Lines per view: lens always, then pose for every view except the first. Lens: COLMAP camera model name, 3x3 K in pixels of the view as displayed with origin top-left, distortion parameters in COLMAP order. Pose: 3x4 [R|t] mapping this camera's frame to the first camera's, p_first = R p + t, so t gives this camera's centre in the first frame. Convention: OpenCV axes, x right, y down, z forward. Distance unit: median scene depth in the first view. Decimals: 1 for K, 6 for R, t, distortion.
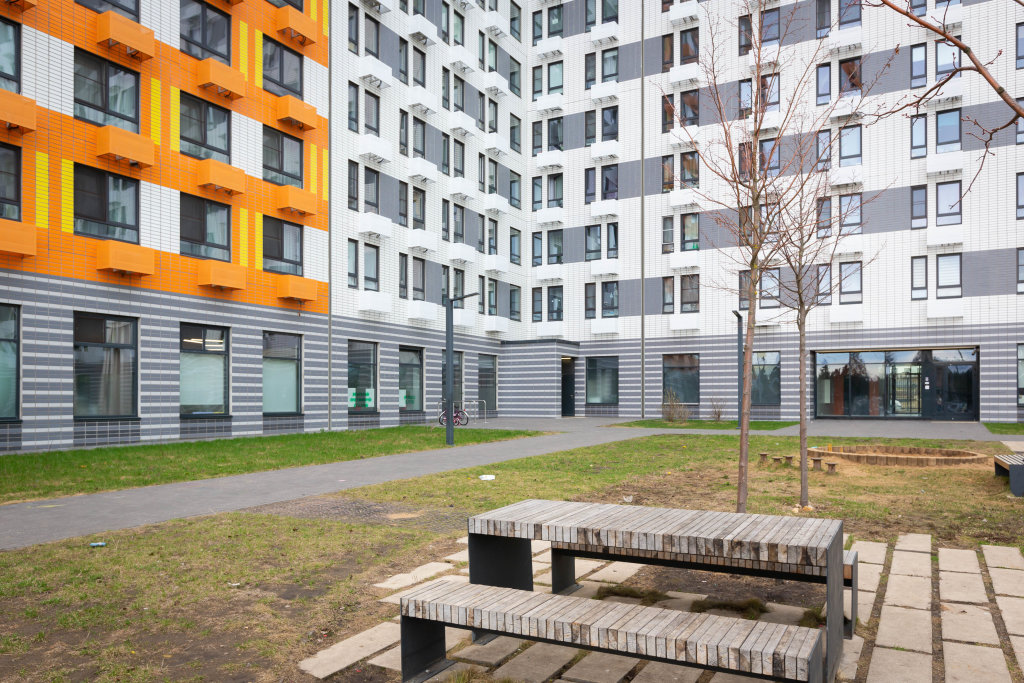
lens RADIAL K [[761.0, 0, 513.0], [0, 761.0, 390.9], [0, 0, 1]] dist [0.010528, 0.003378]
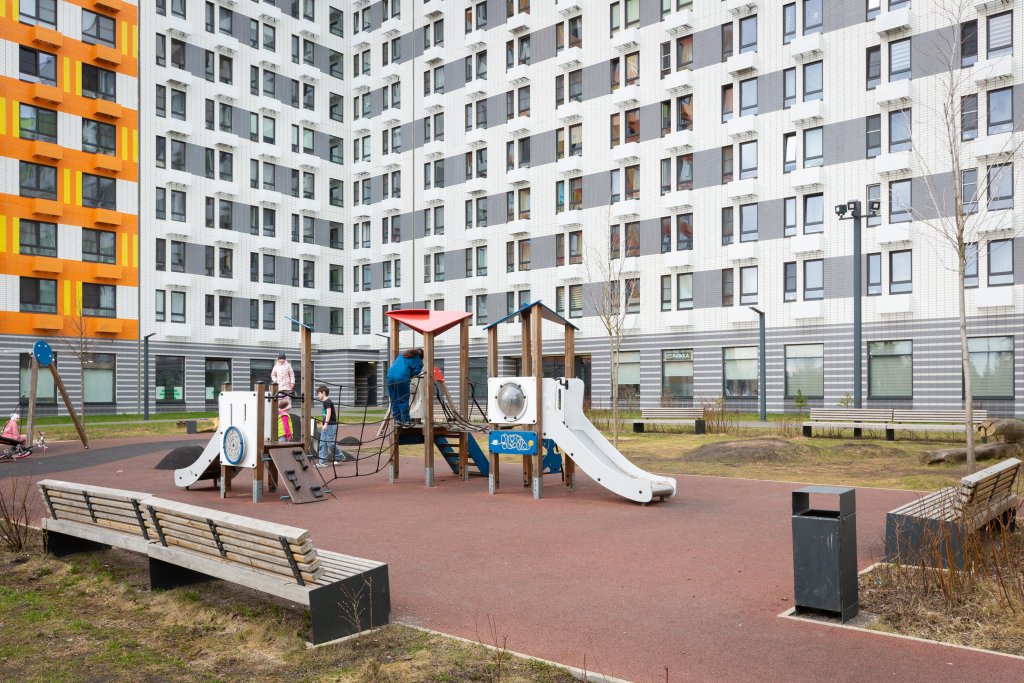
lens RADIAL K [[805.6, 0, 513.3], [0, 805.6, 400.7], [0, 0, 1]] dist [-0.033180, -0.004789]
pose [[0.979967, -0.000773, -0.199160, 0.595012], [0.004763, 0.999797, 0.019557, -0.002745], [0.199104, -0.020114, 0.979772, -0.325820]]
